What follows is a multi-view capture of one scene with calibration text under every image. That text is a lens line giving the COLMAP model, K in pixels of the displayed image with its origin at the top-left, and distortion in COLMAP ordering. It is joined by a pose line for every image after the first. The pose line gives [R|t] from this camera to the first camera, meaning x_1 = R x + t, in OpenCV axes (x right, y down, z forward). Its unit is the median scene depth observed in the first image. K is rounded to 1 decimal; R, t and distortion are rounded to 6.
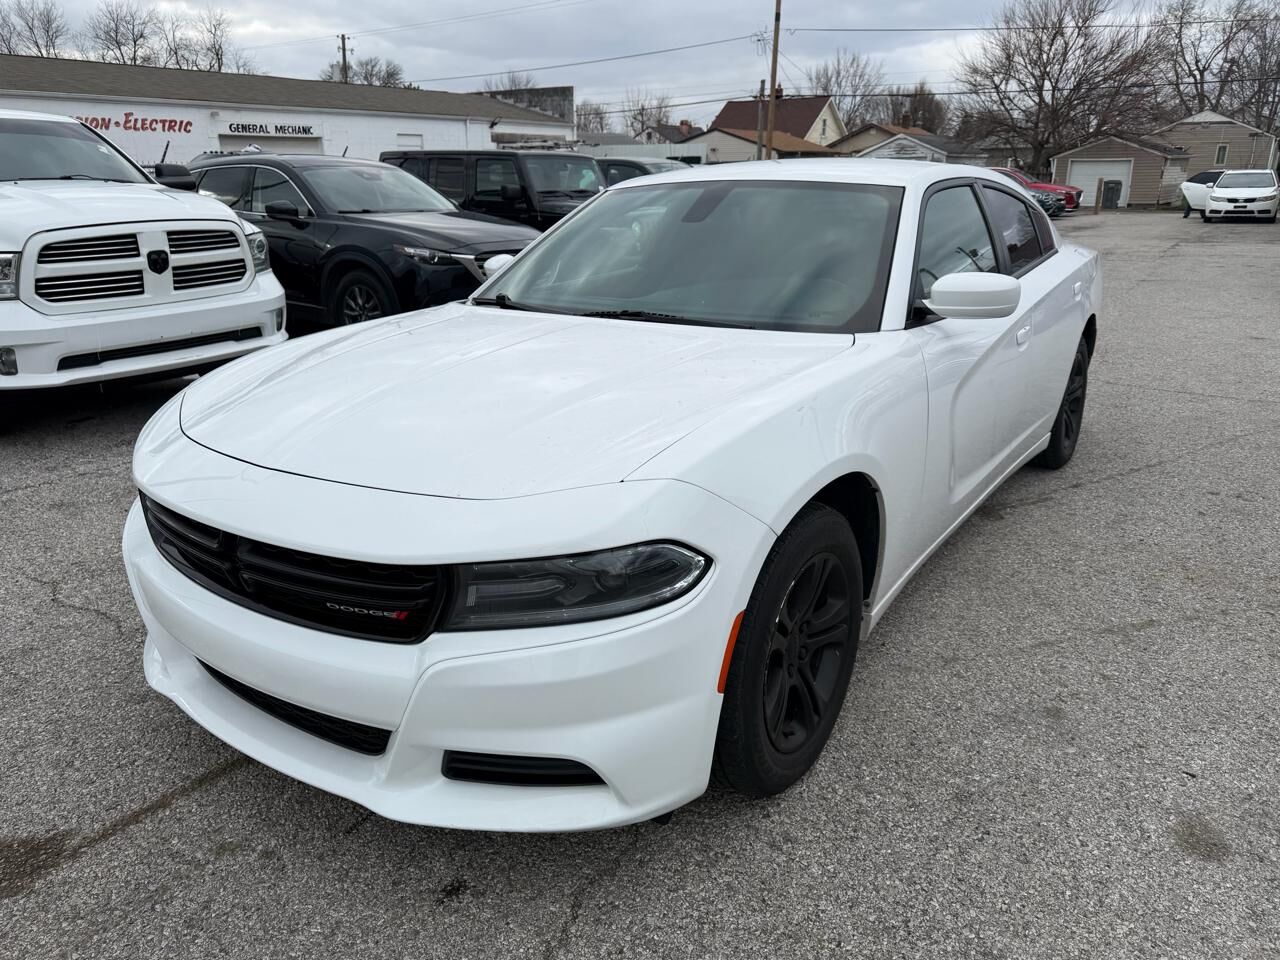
lens RADIAL K [[976.1, 0, 626.5], [0, 976.1, 487.9], [0, 0, 1]] dist [-0.007687, 0.000001]
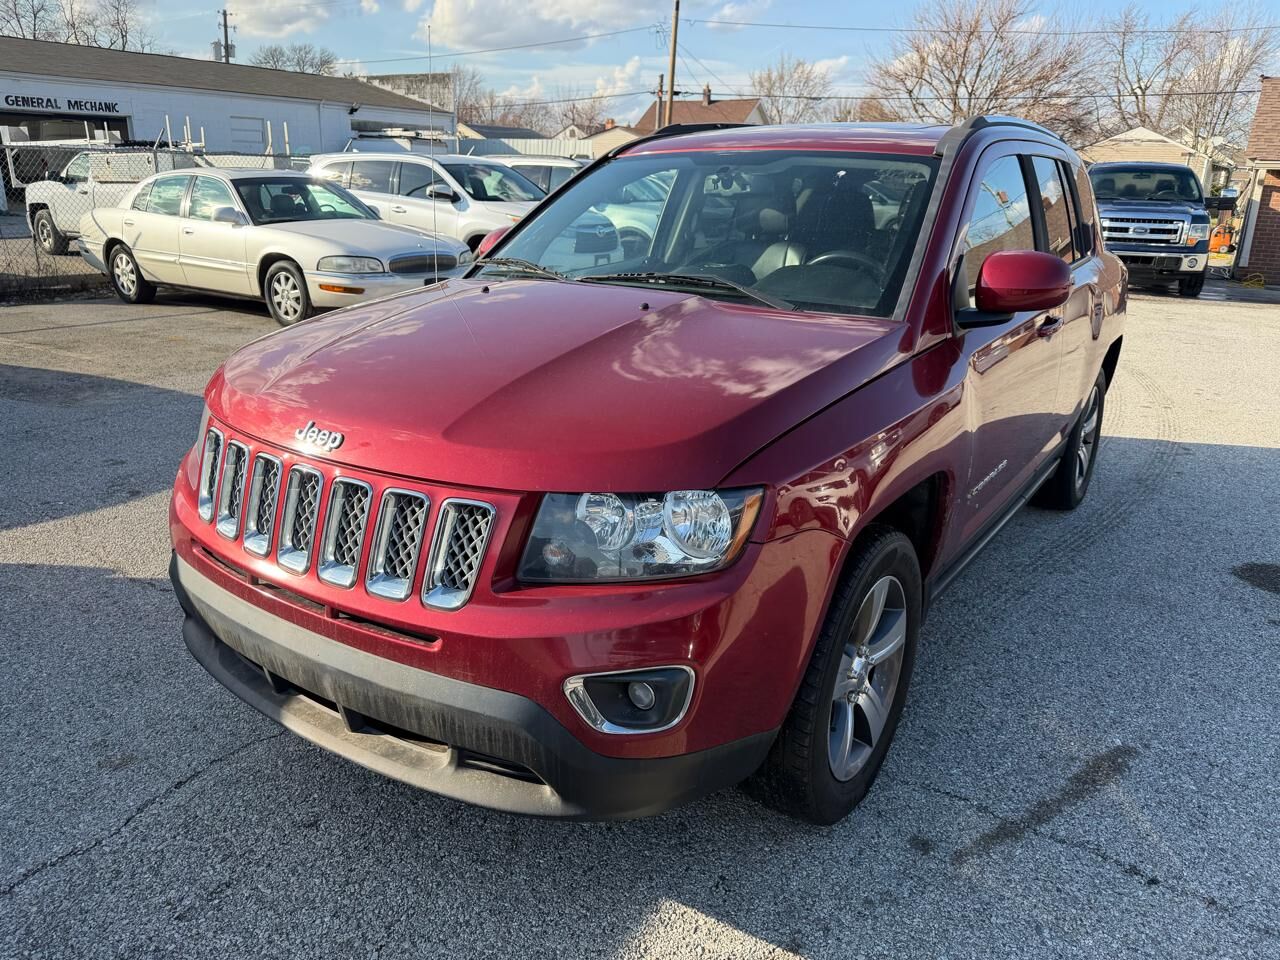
lens RADIAL K [[966.1, 0, 640.0], [0, 966.1, 480.0], [0, 0, 1]] dist [0.002862, -0.014456]
pose [[0.998691, 0.021094, 0.046592, 0.083304], [-0.020795, 0.999760, -0.006890, -0.029333], [-0.046727, 0.005913, 0.998890, 0.091923]]
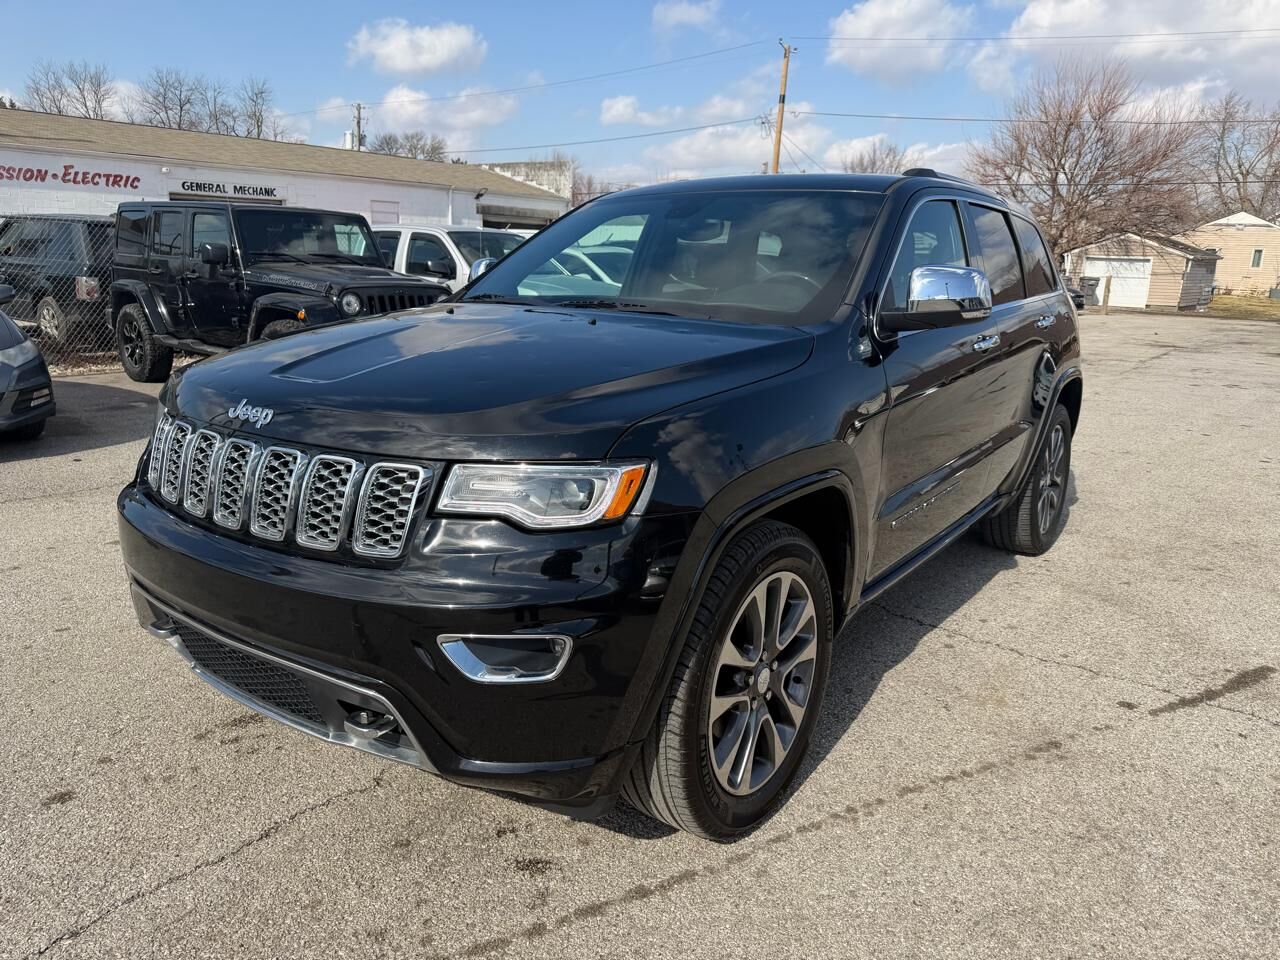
lens RADIAL K [[967.9, 0, 634.9], [0, 967.9, 483.4], [0, 0, 1]] dist [-0.000360, -0.009180]
pose [[0.997835, 0.051619, -0.040748, 0.064721], [-0.054665, 0.995488, -0.077554, -0.019998], [0.036561, 0.079614, 0.996155, 0.064302]]
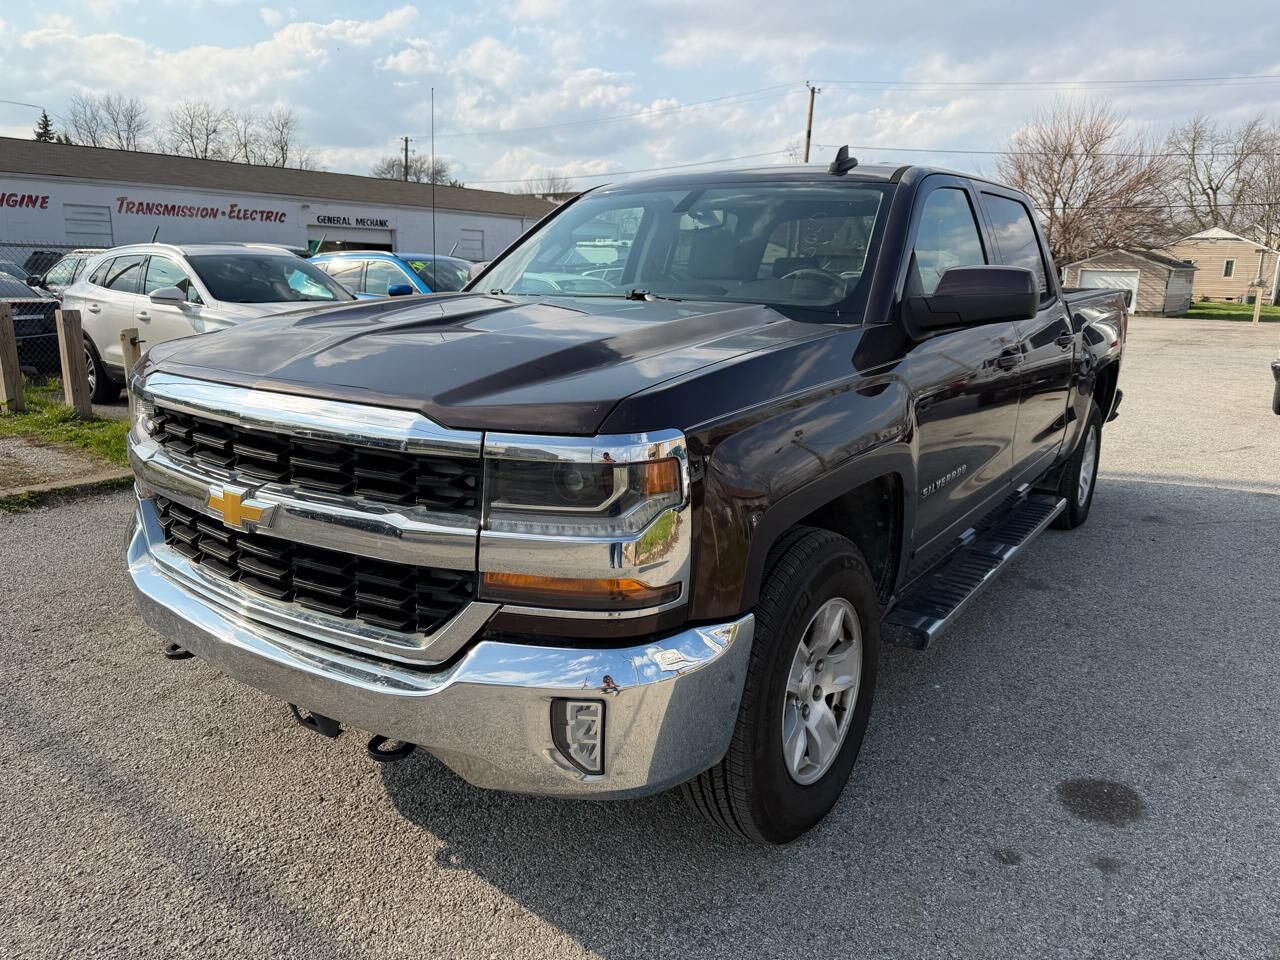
lens RADIAL K [[978.6, 0, 610.8], [0, 978.6, 483.7], [0, 0, 1]] dist [0.018110, -0.036989]
pose [[0.998720, 0.037499, -0.033941, -0.013686], [-0.040574, 0.994654, -0.094961, 0.019610], [0.030199, 0.096217, 0.994902, -0.061766]]
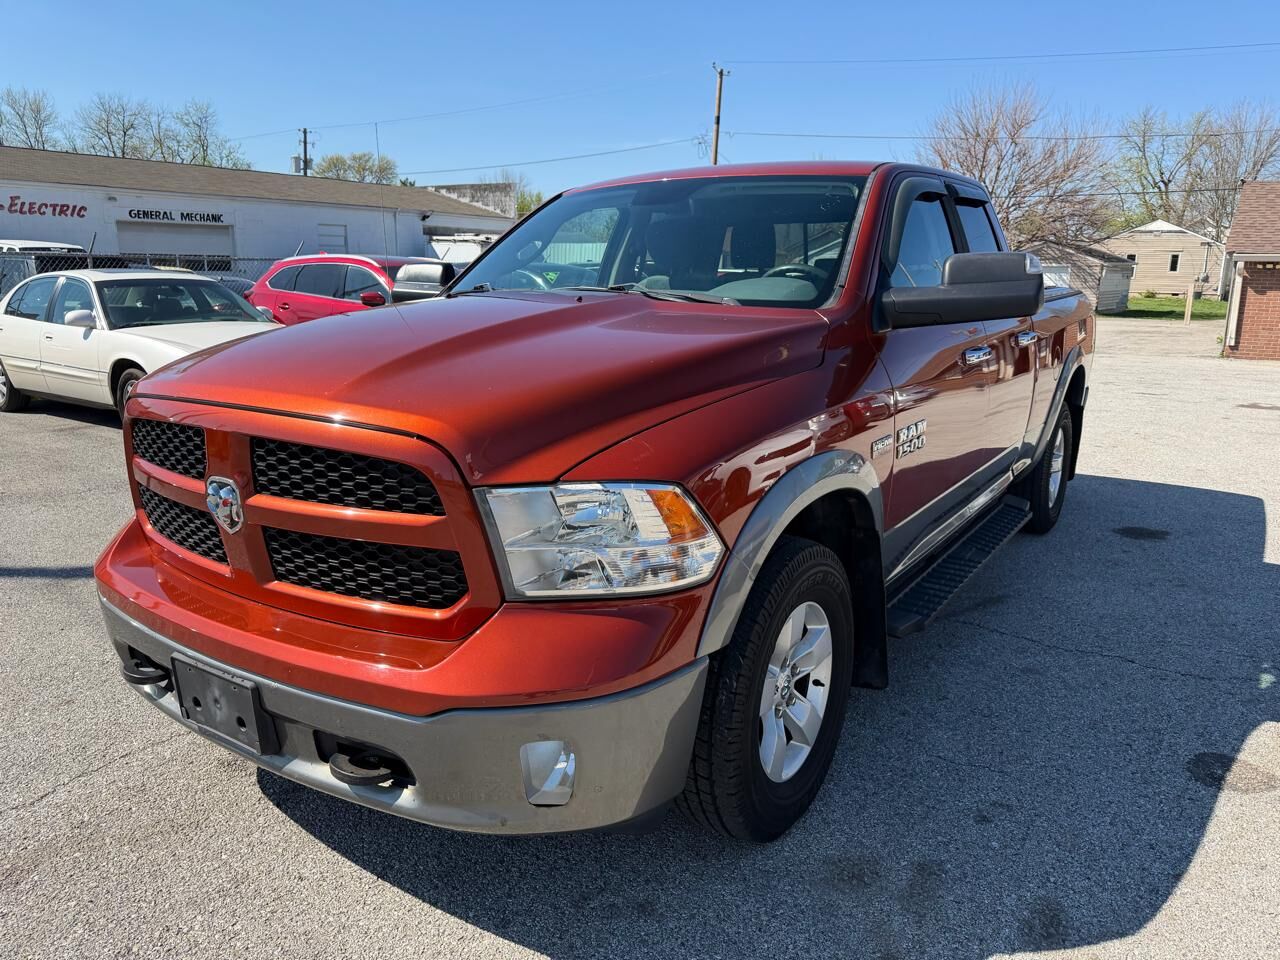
lens RADIAL K [[966.1, 0, 640.0], [0, 966.1, 480.0], [0, 0, 1]] dist [0.002862, -0.014456]
pose [[0.999763, 0.021287, 0.004522, 0.074771], [-0.020750, 0.995097, -0.096699, -0.015111], [-0.006558, 0.096583, 0.995303, 0.042144]]
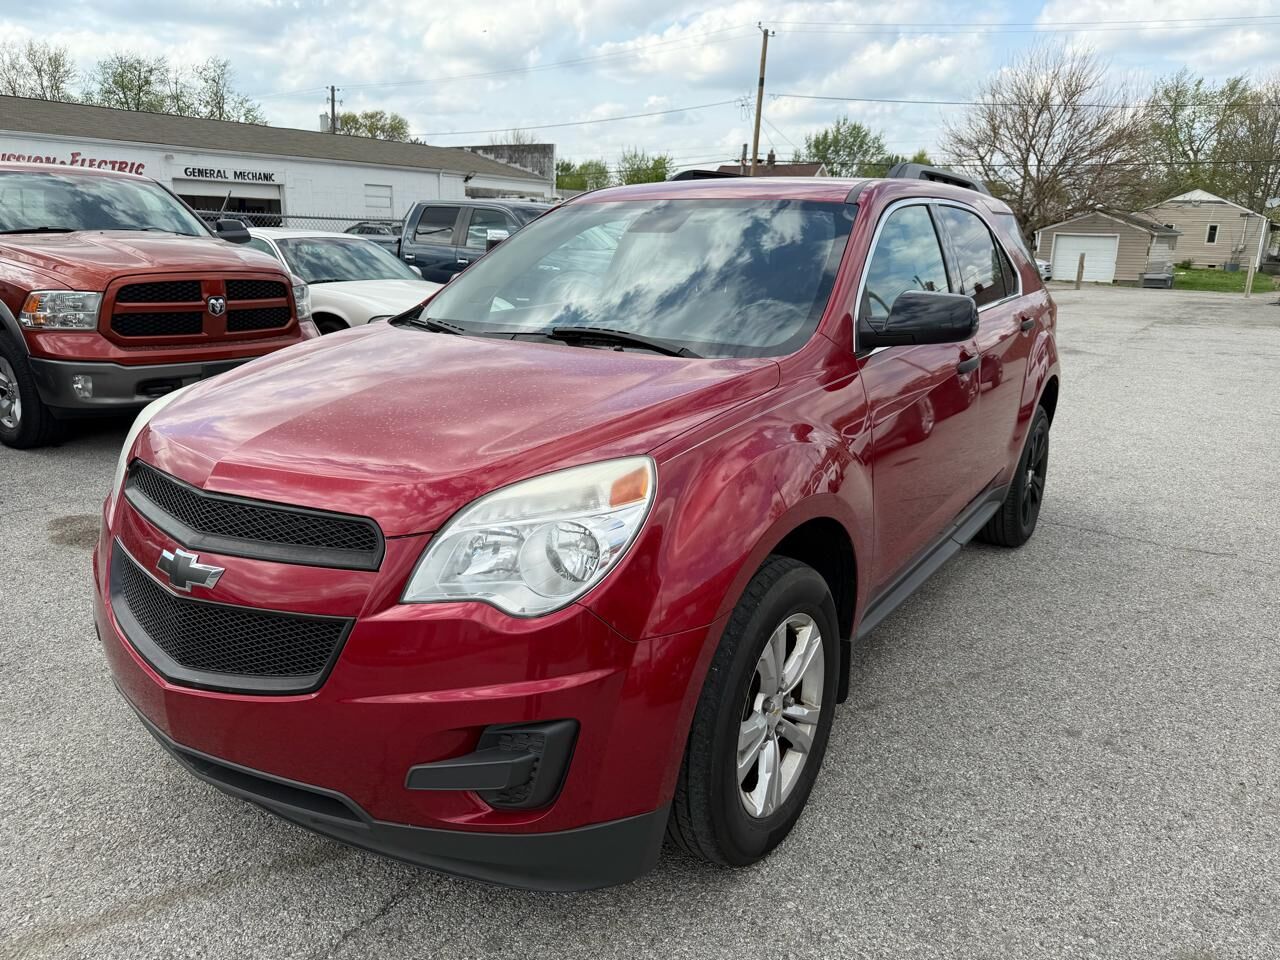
lens RADIAL K [[969.2, 0, 626.1], [0, 969.2, 488.5], [0, 0, 1]] dist [0.000155, -0.011690]
pose [[0.999395, 0.034688, -0.002438, 0.032541], [-0.034769, 0.997925, -0.054187, -0.012143], [0.000553, 0.054239, 0.998528, 0.037190]]
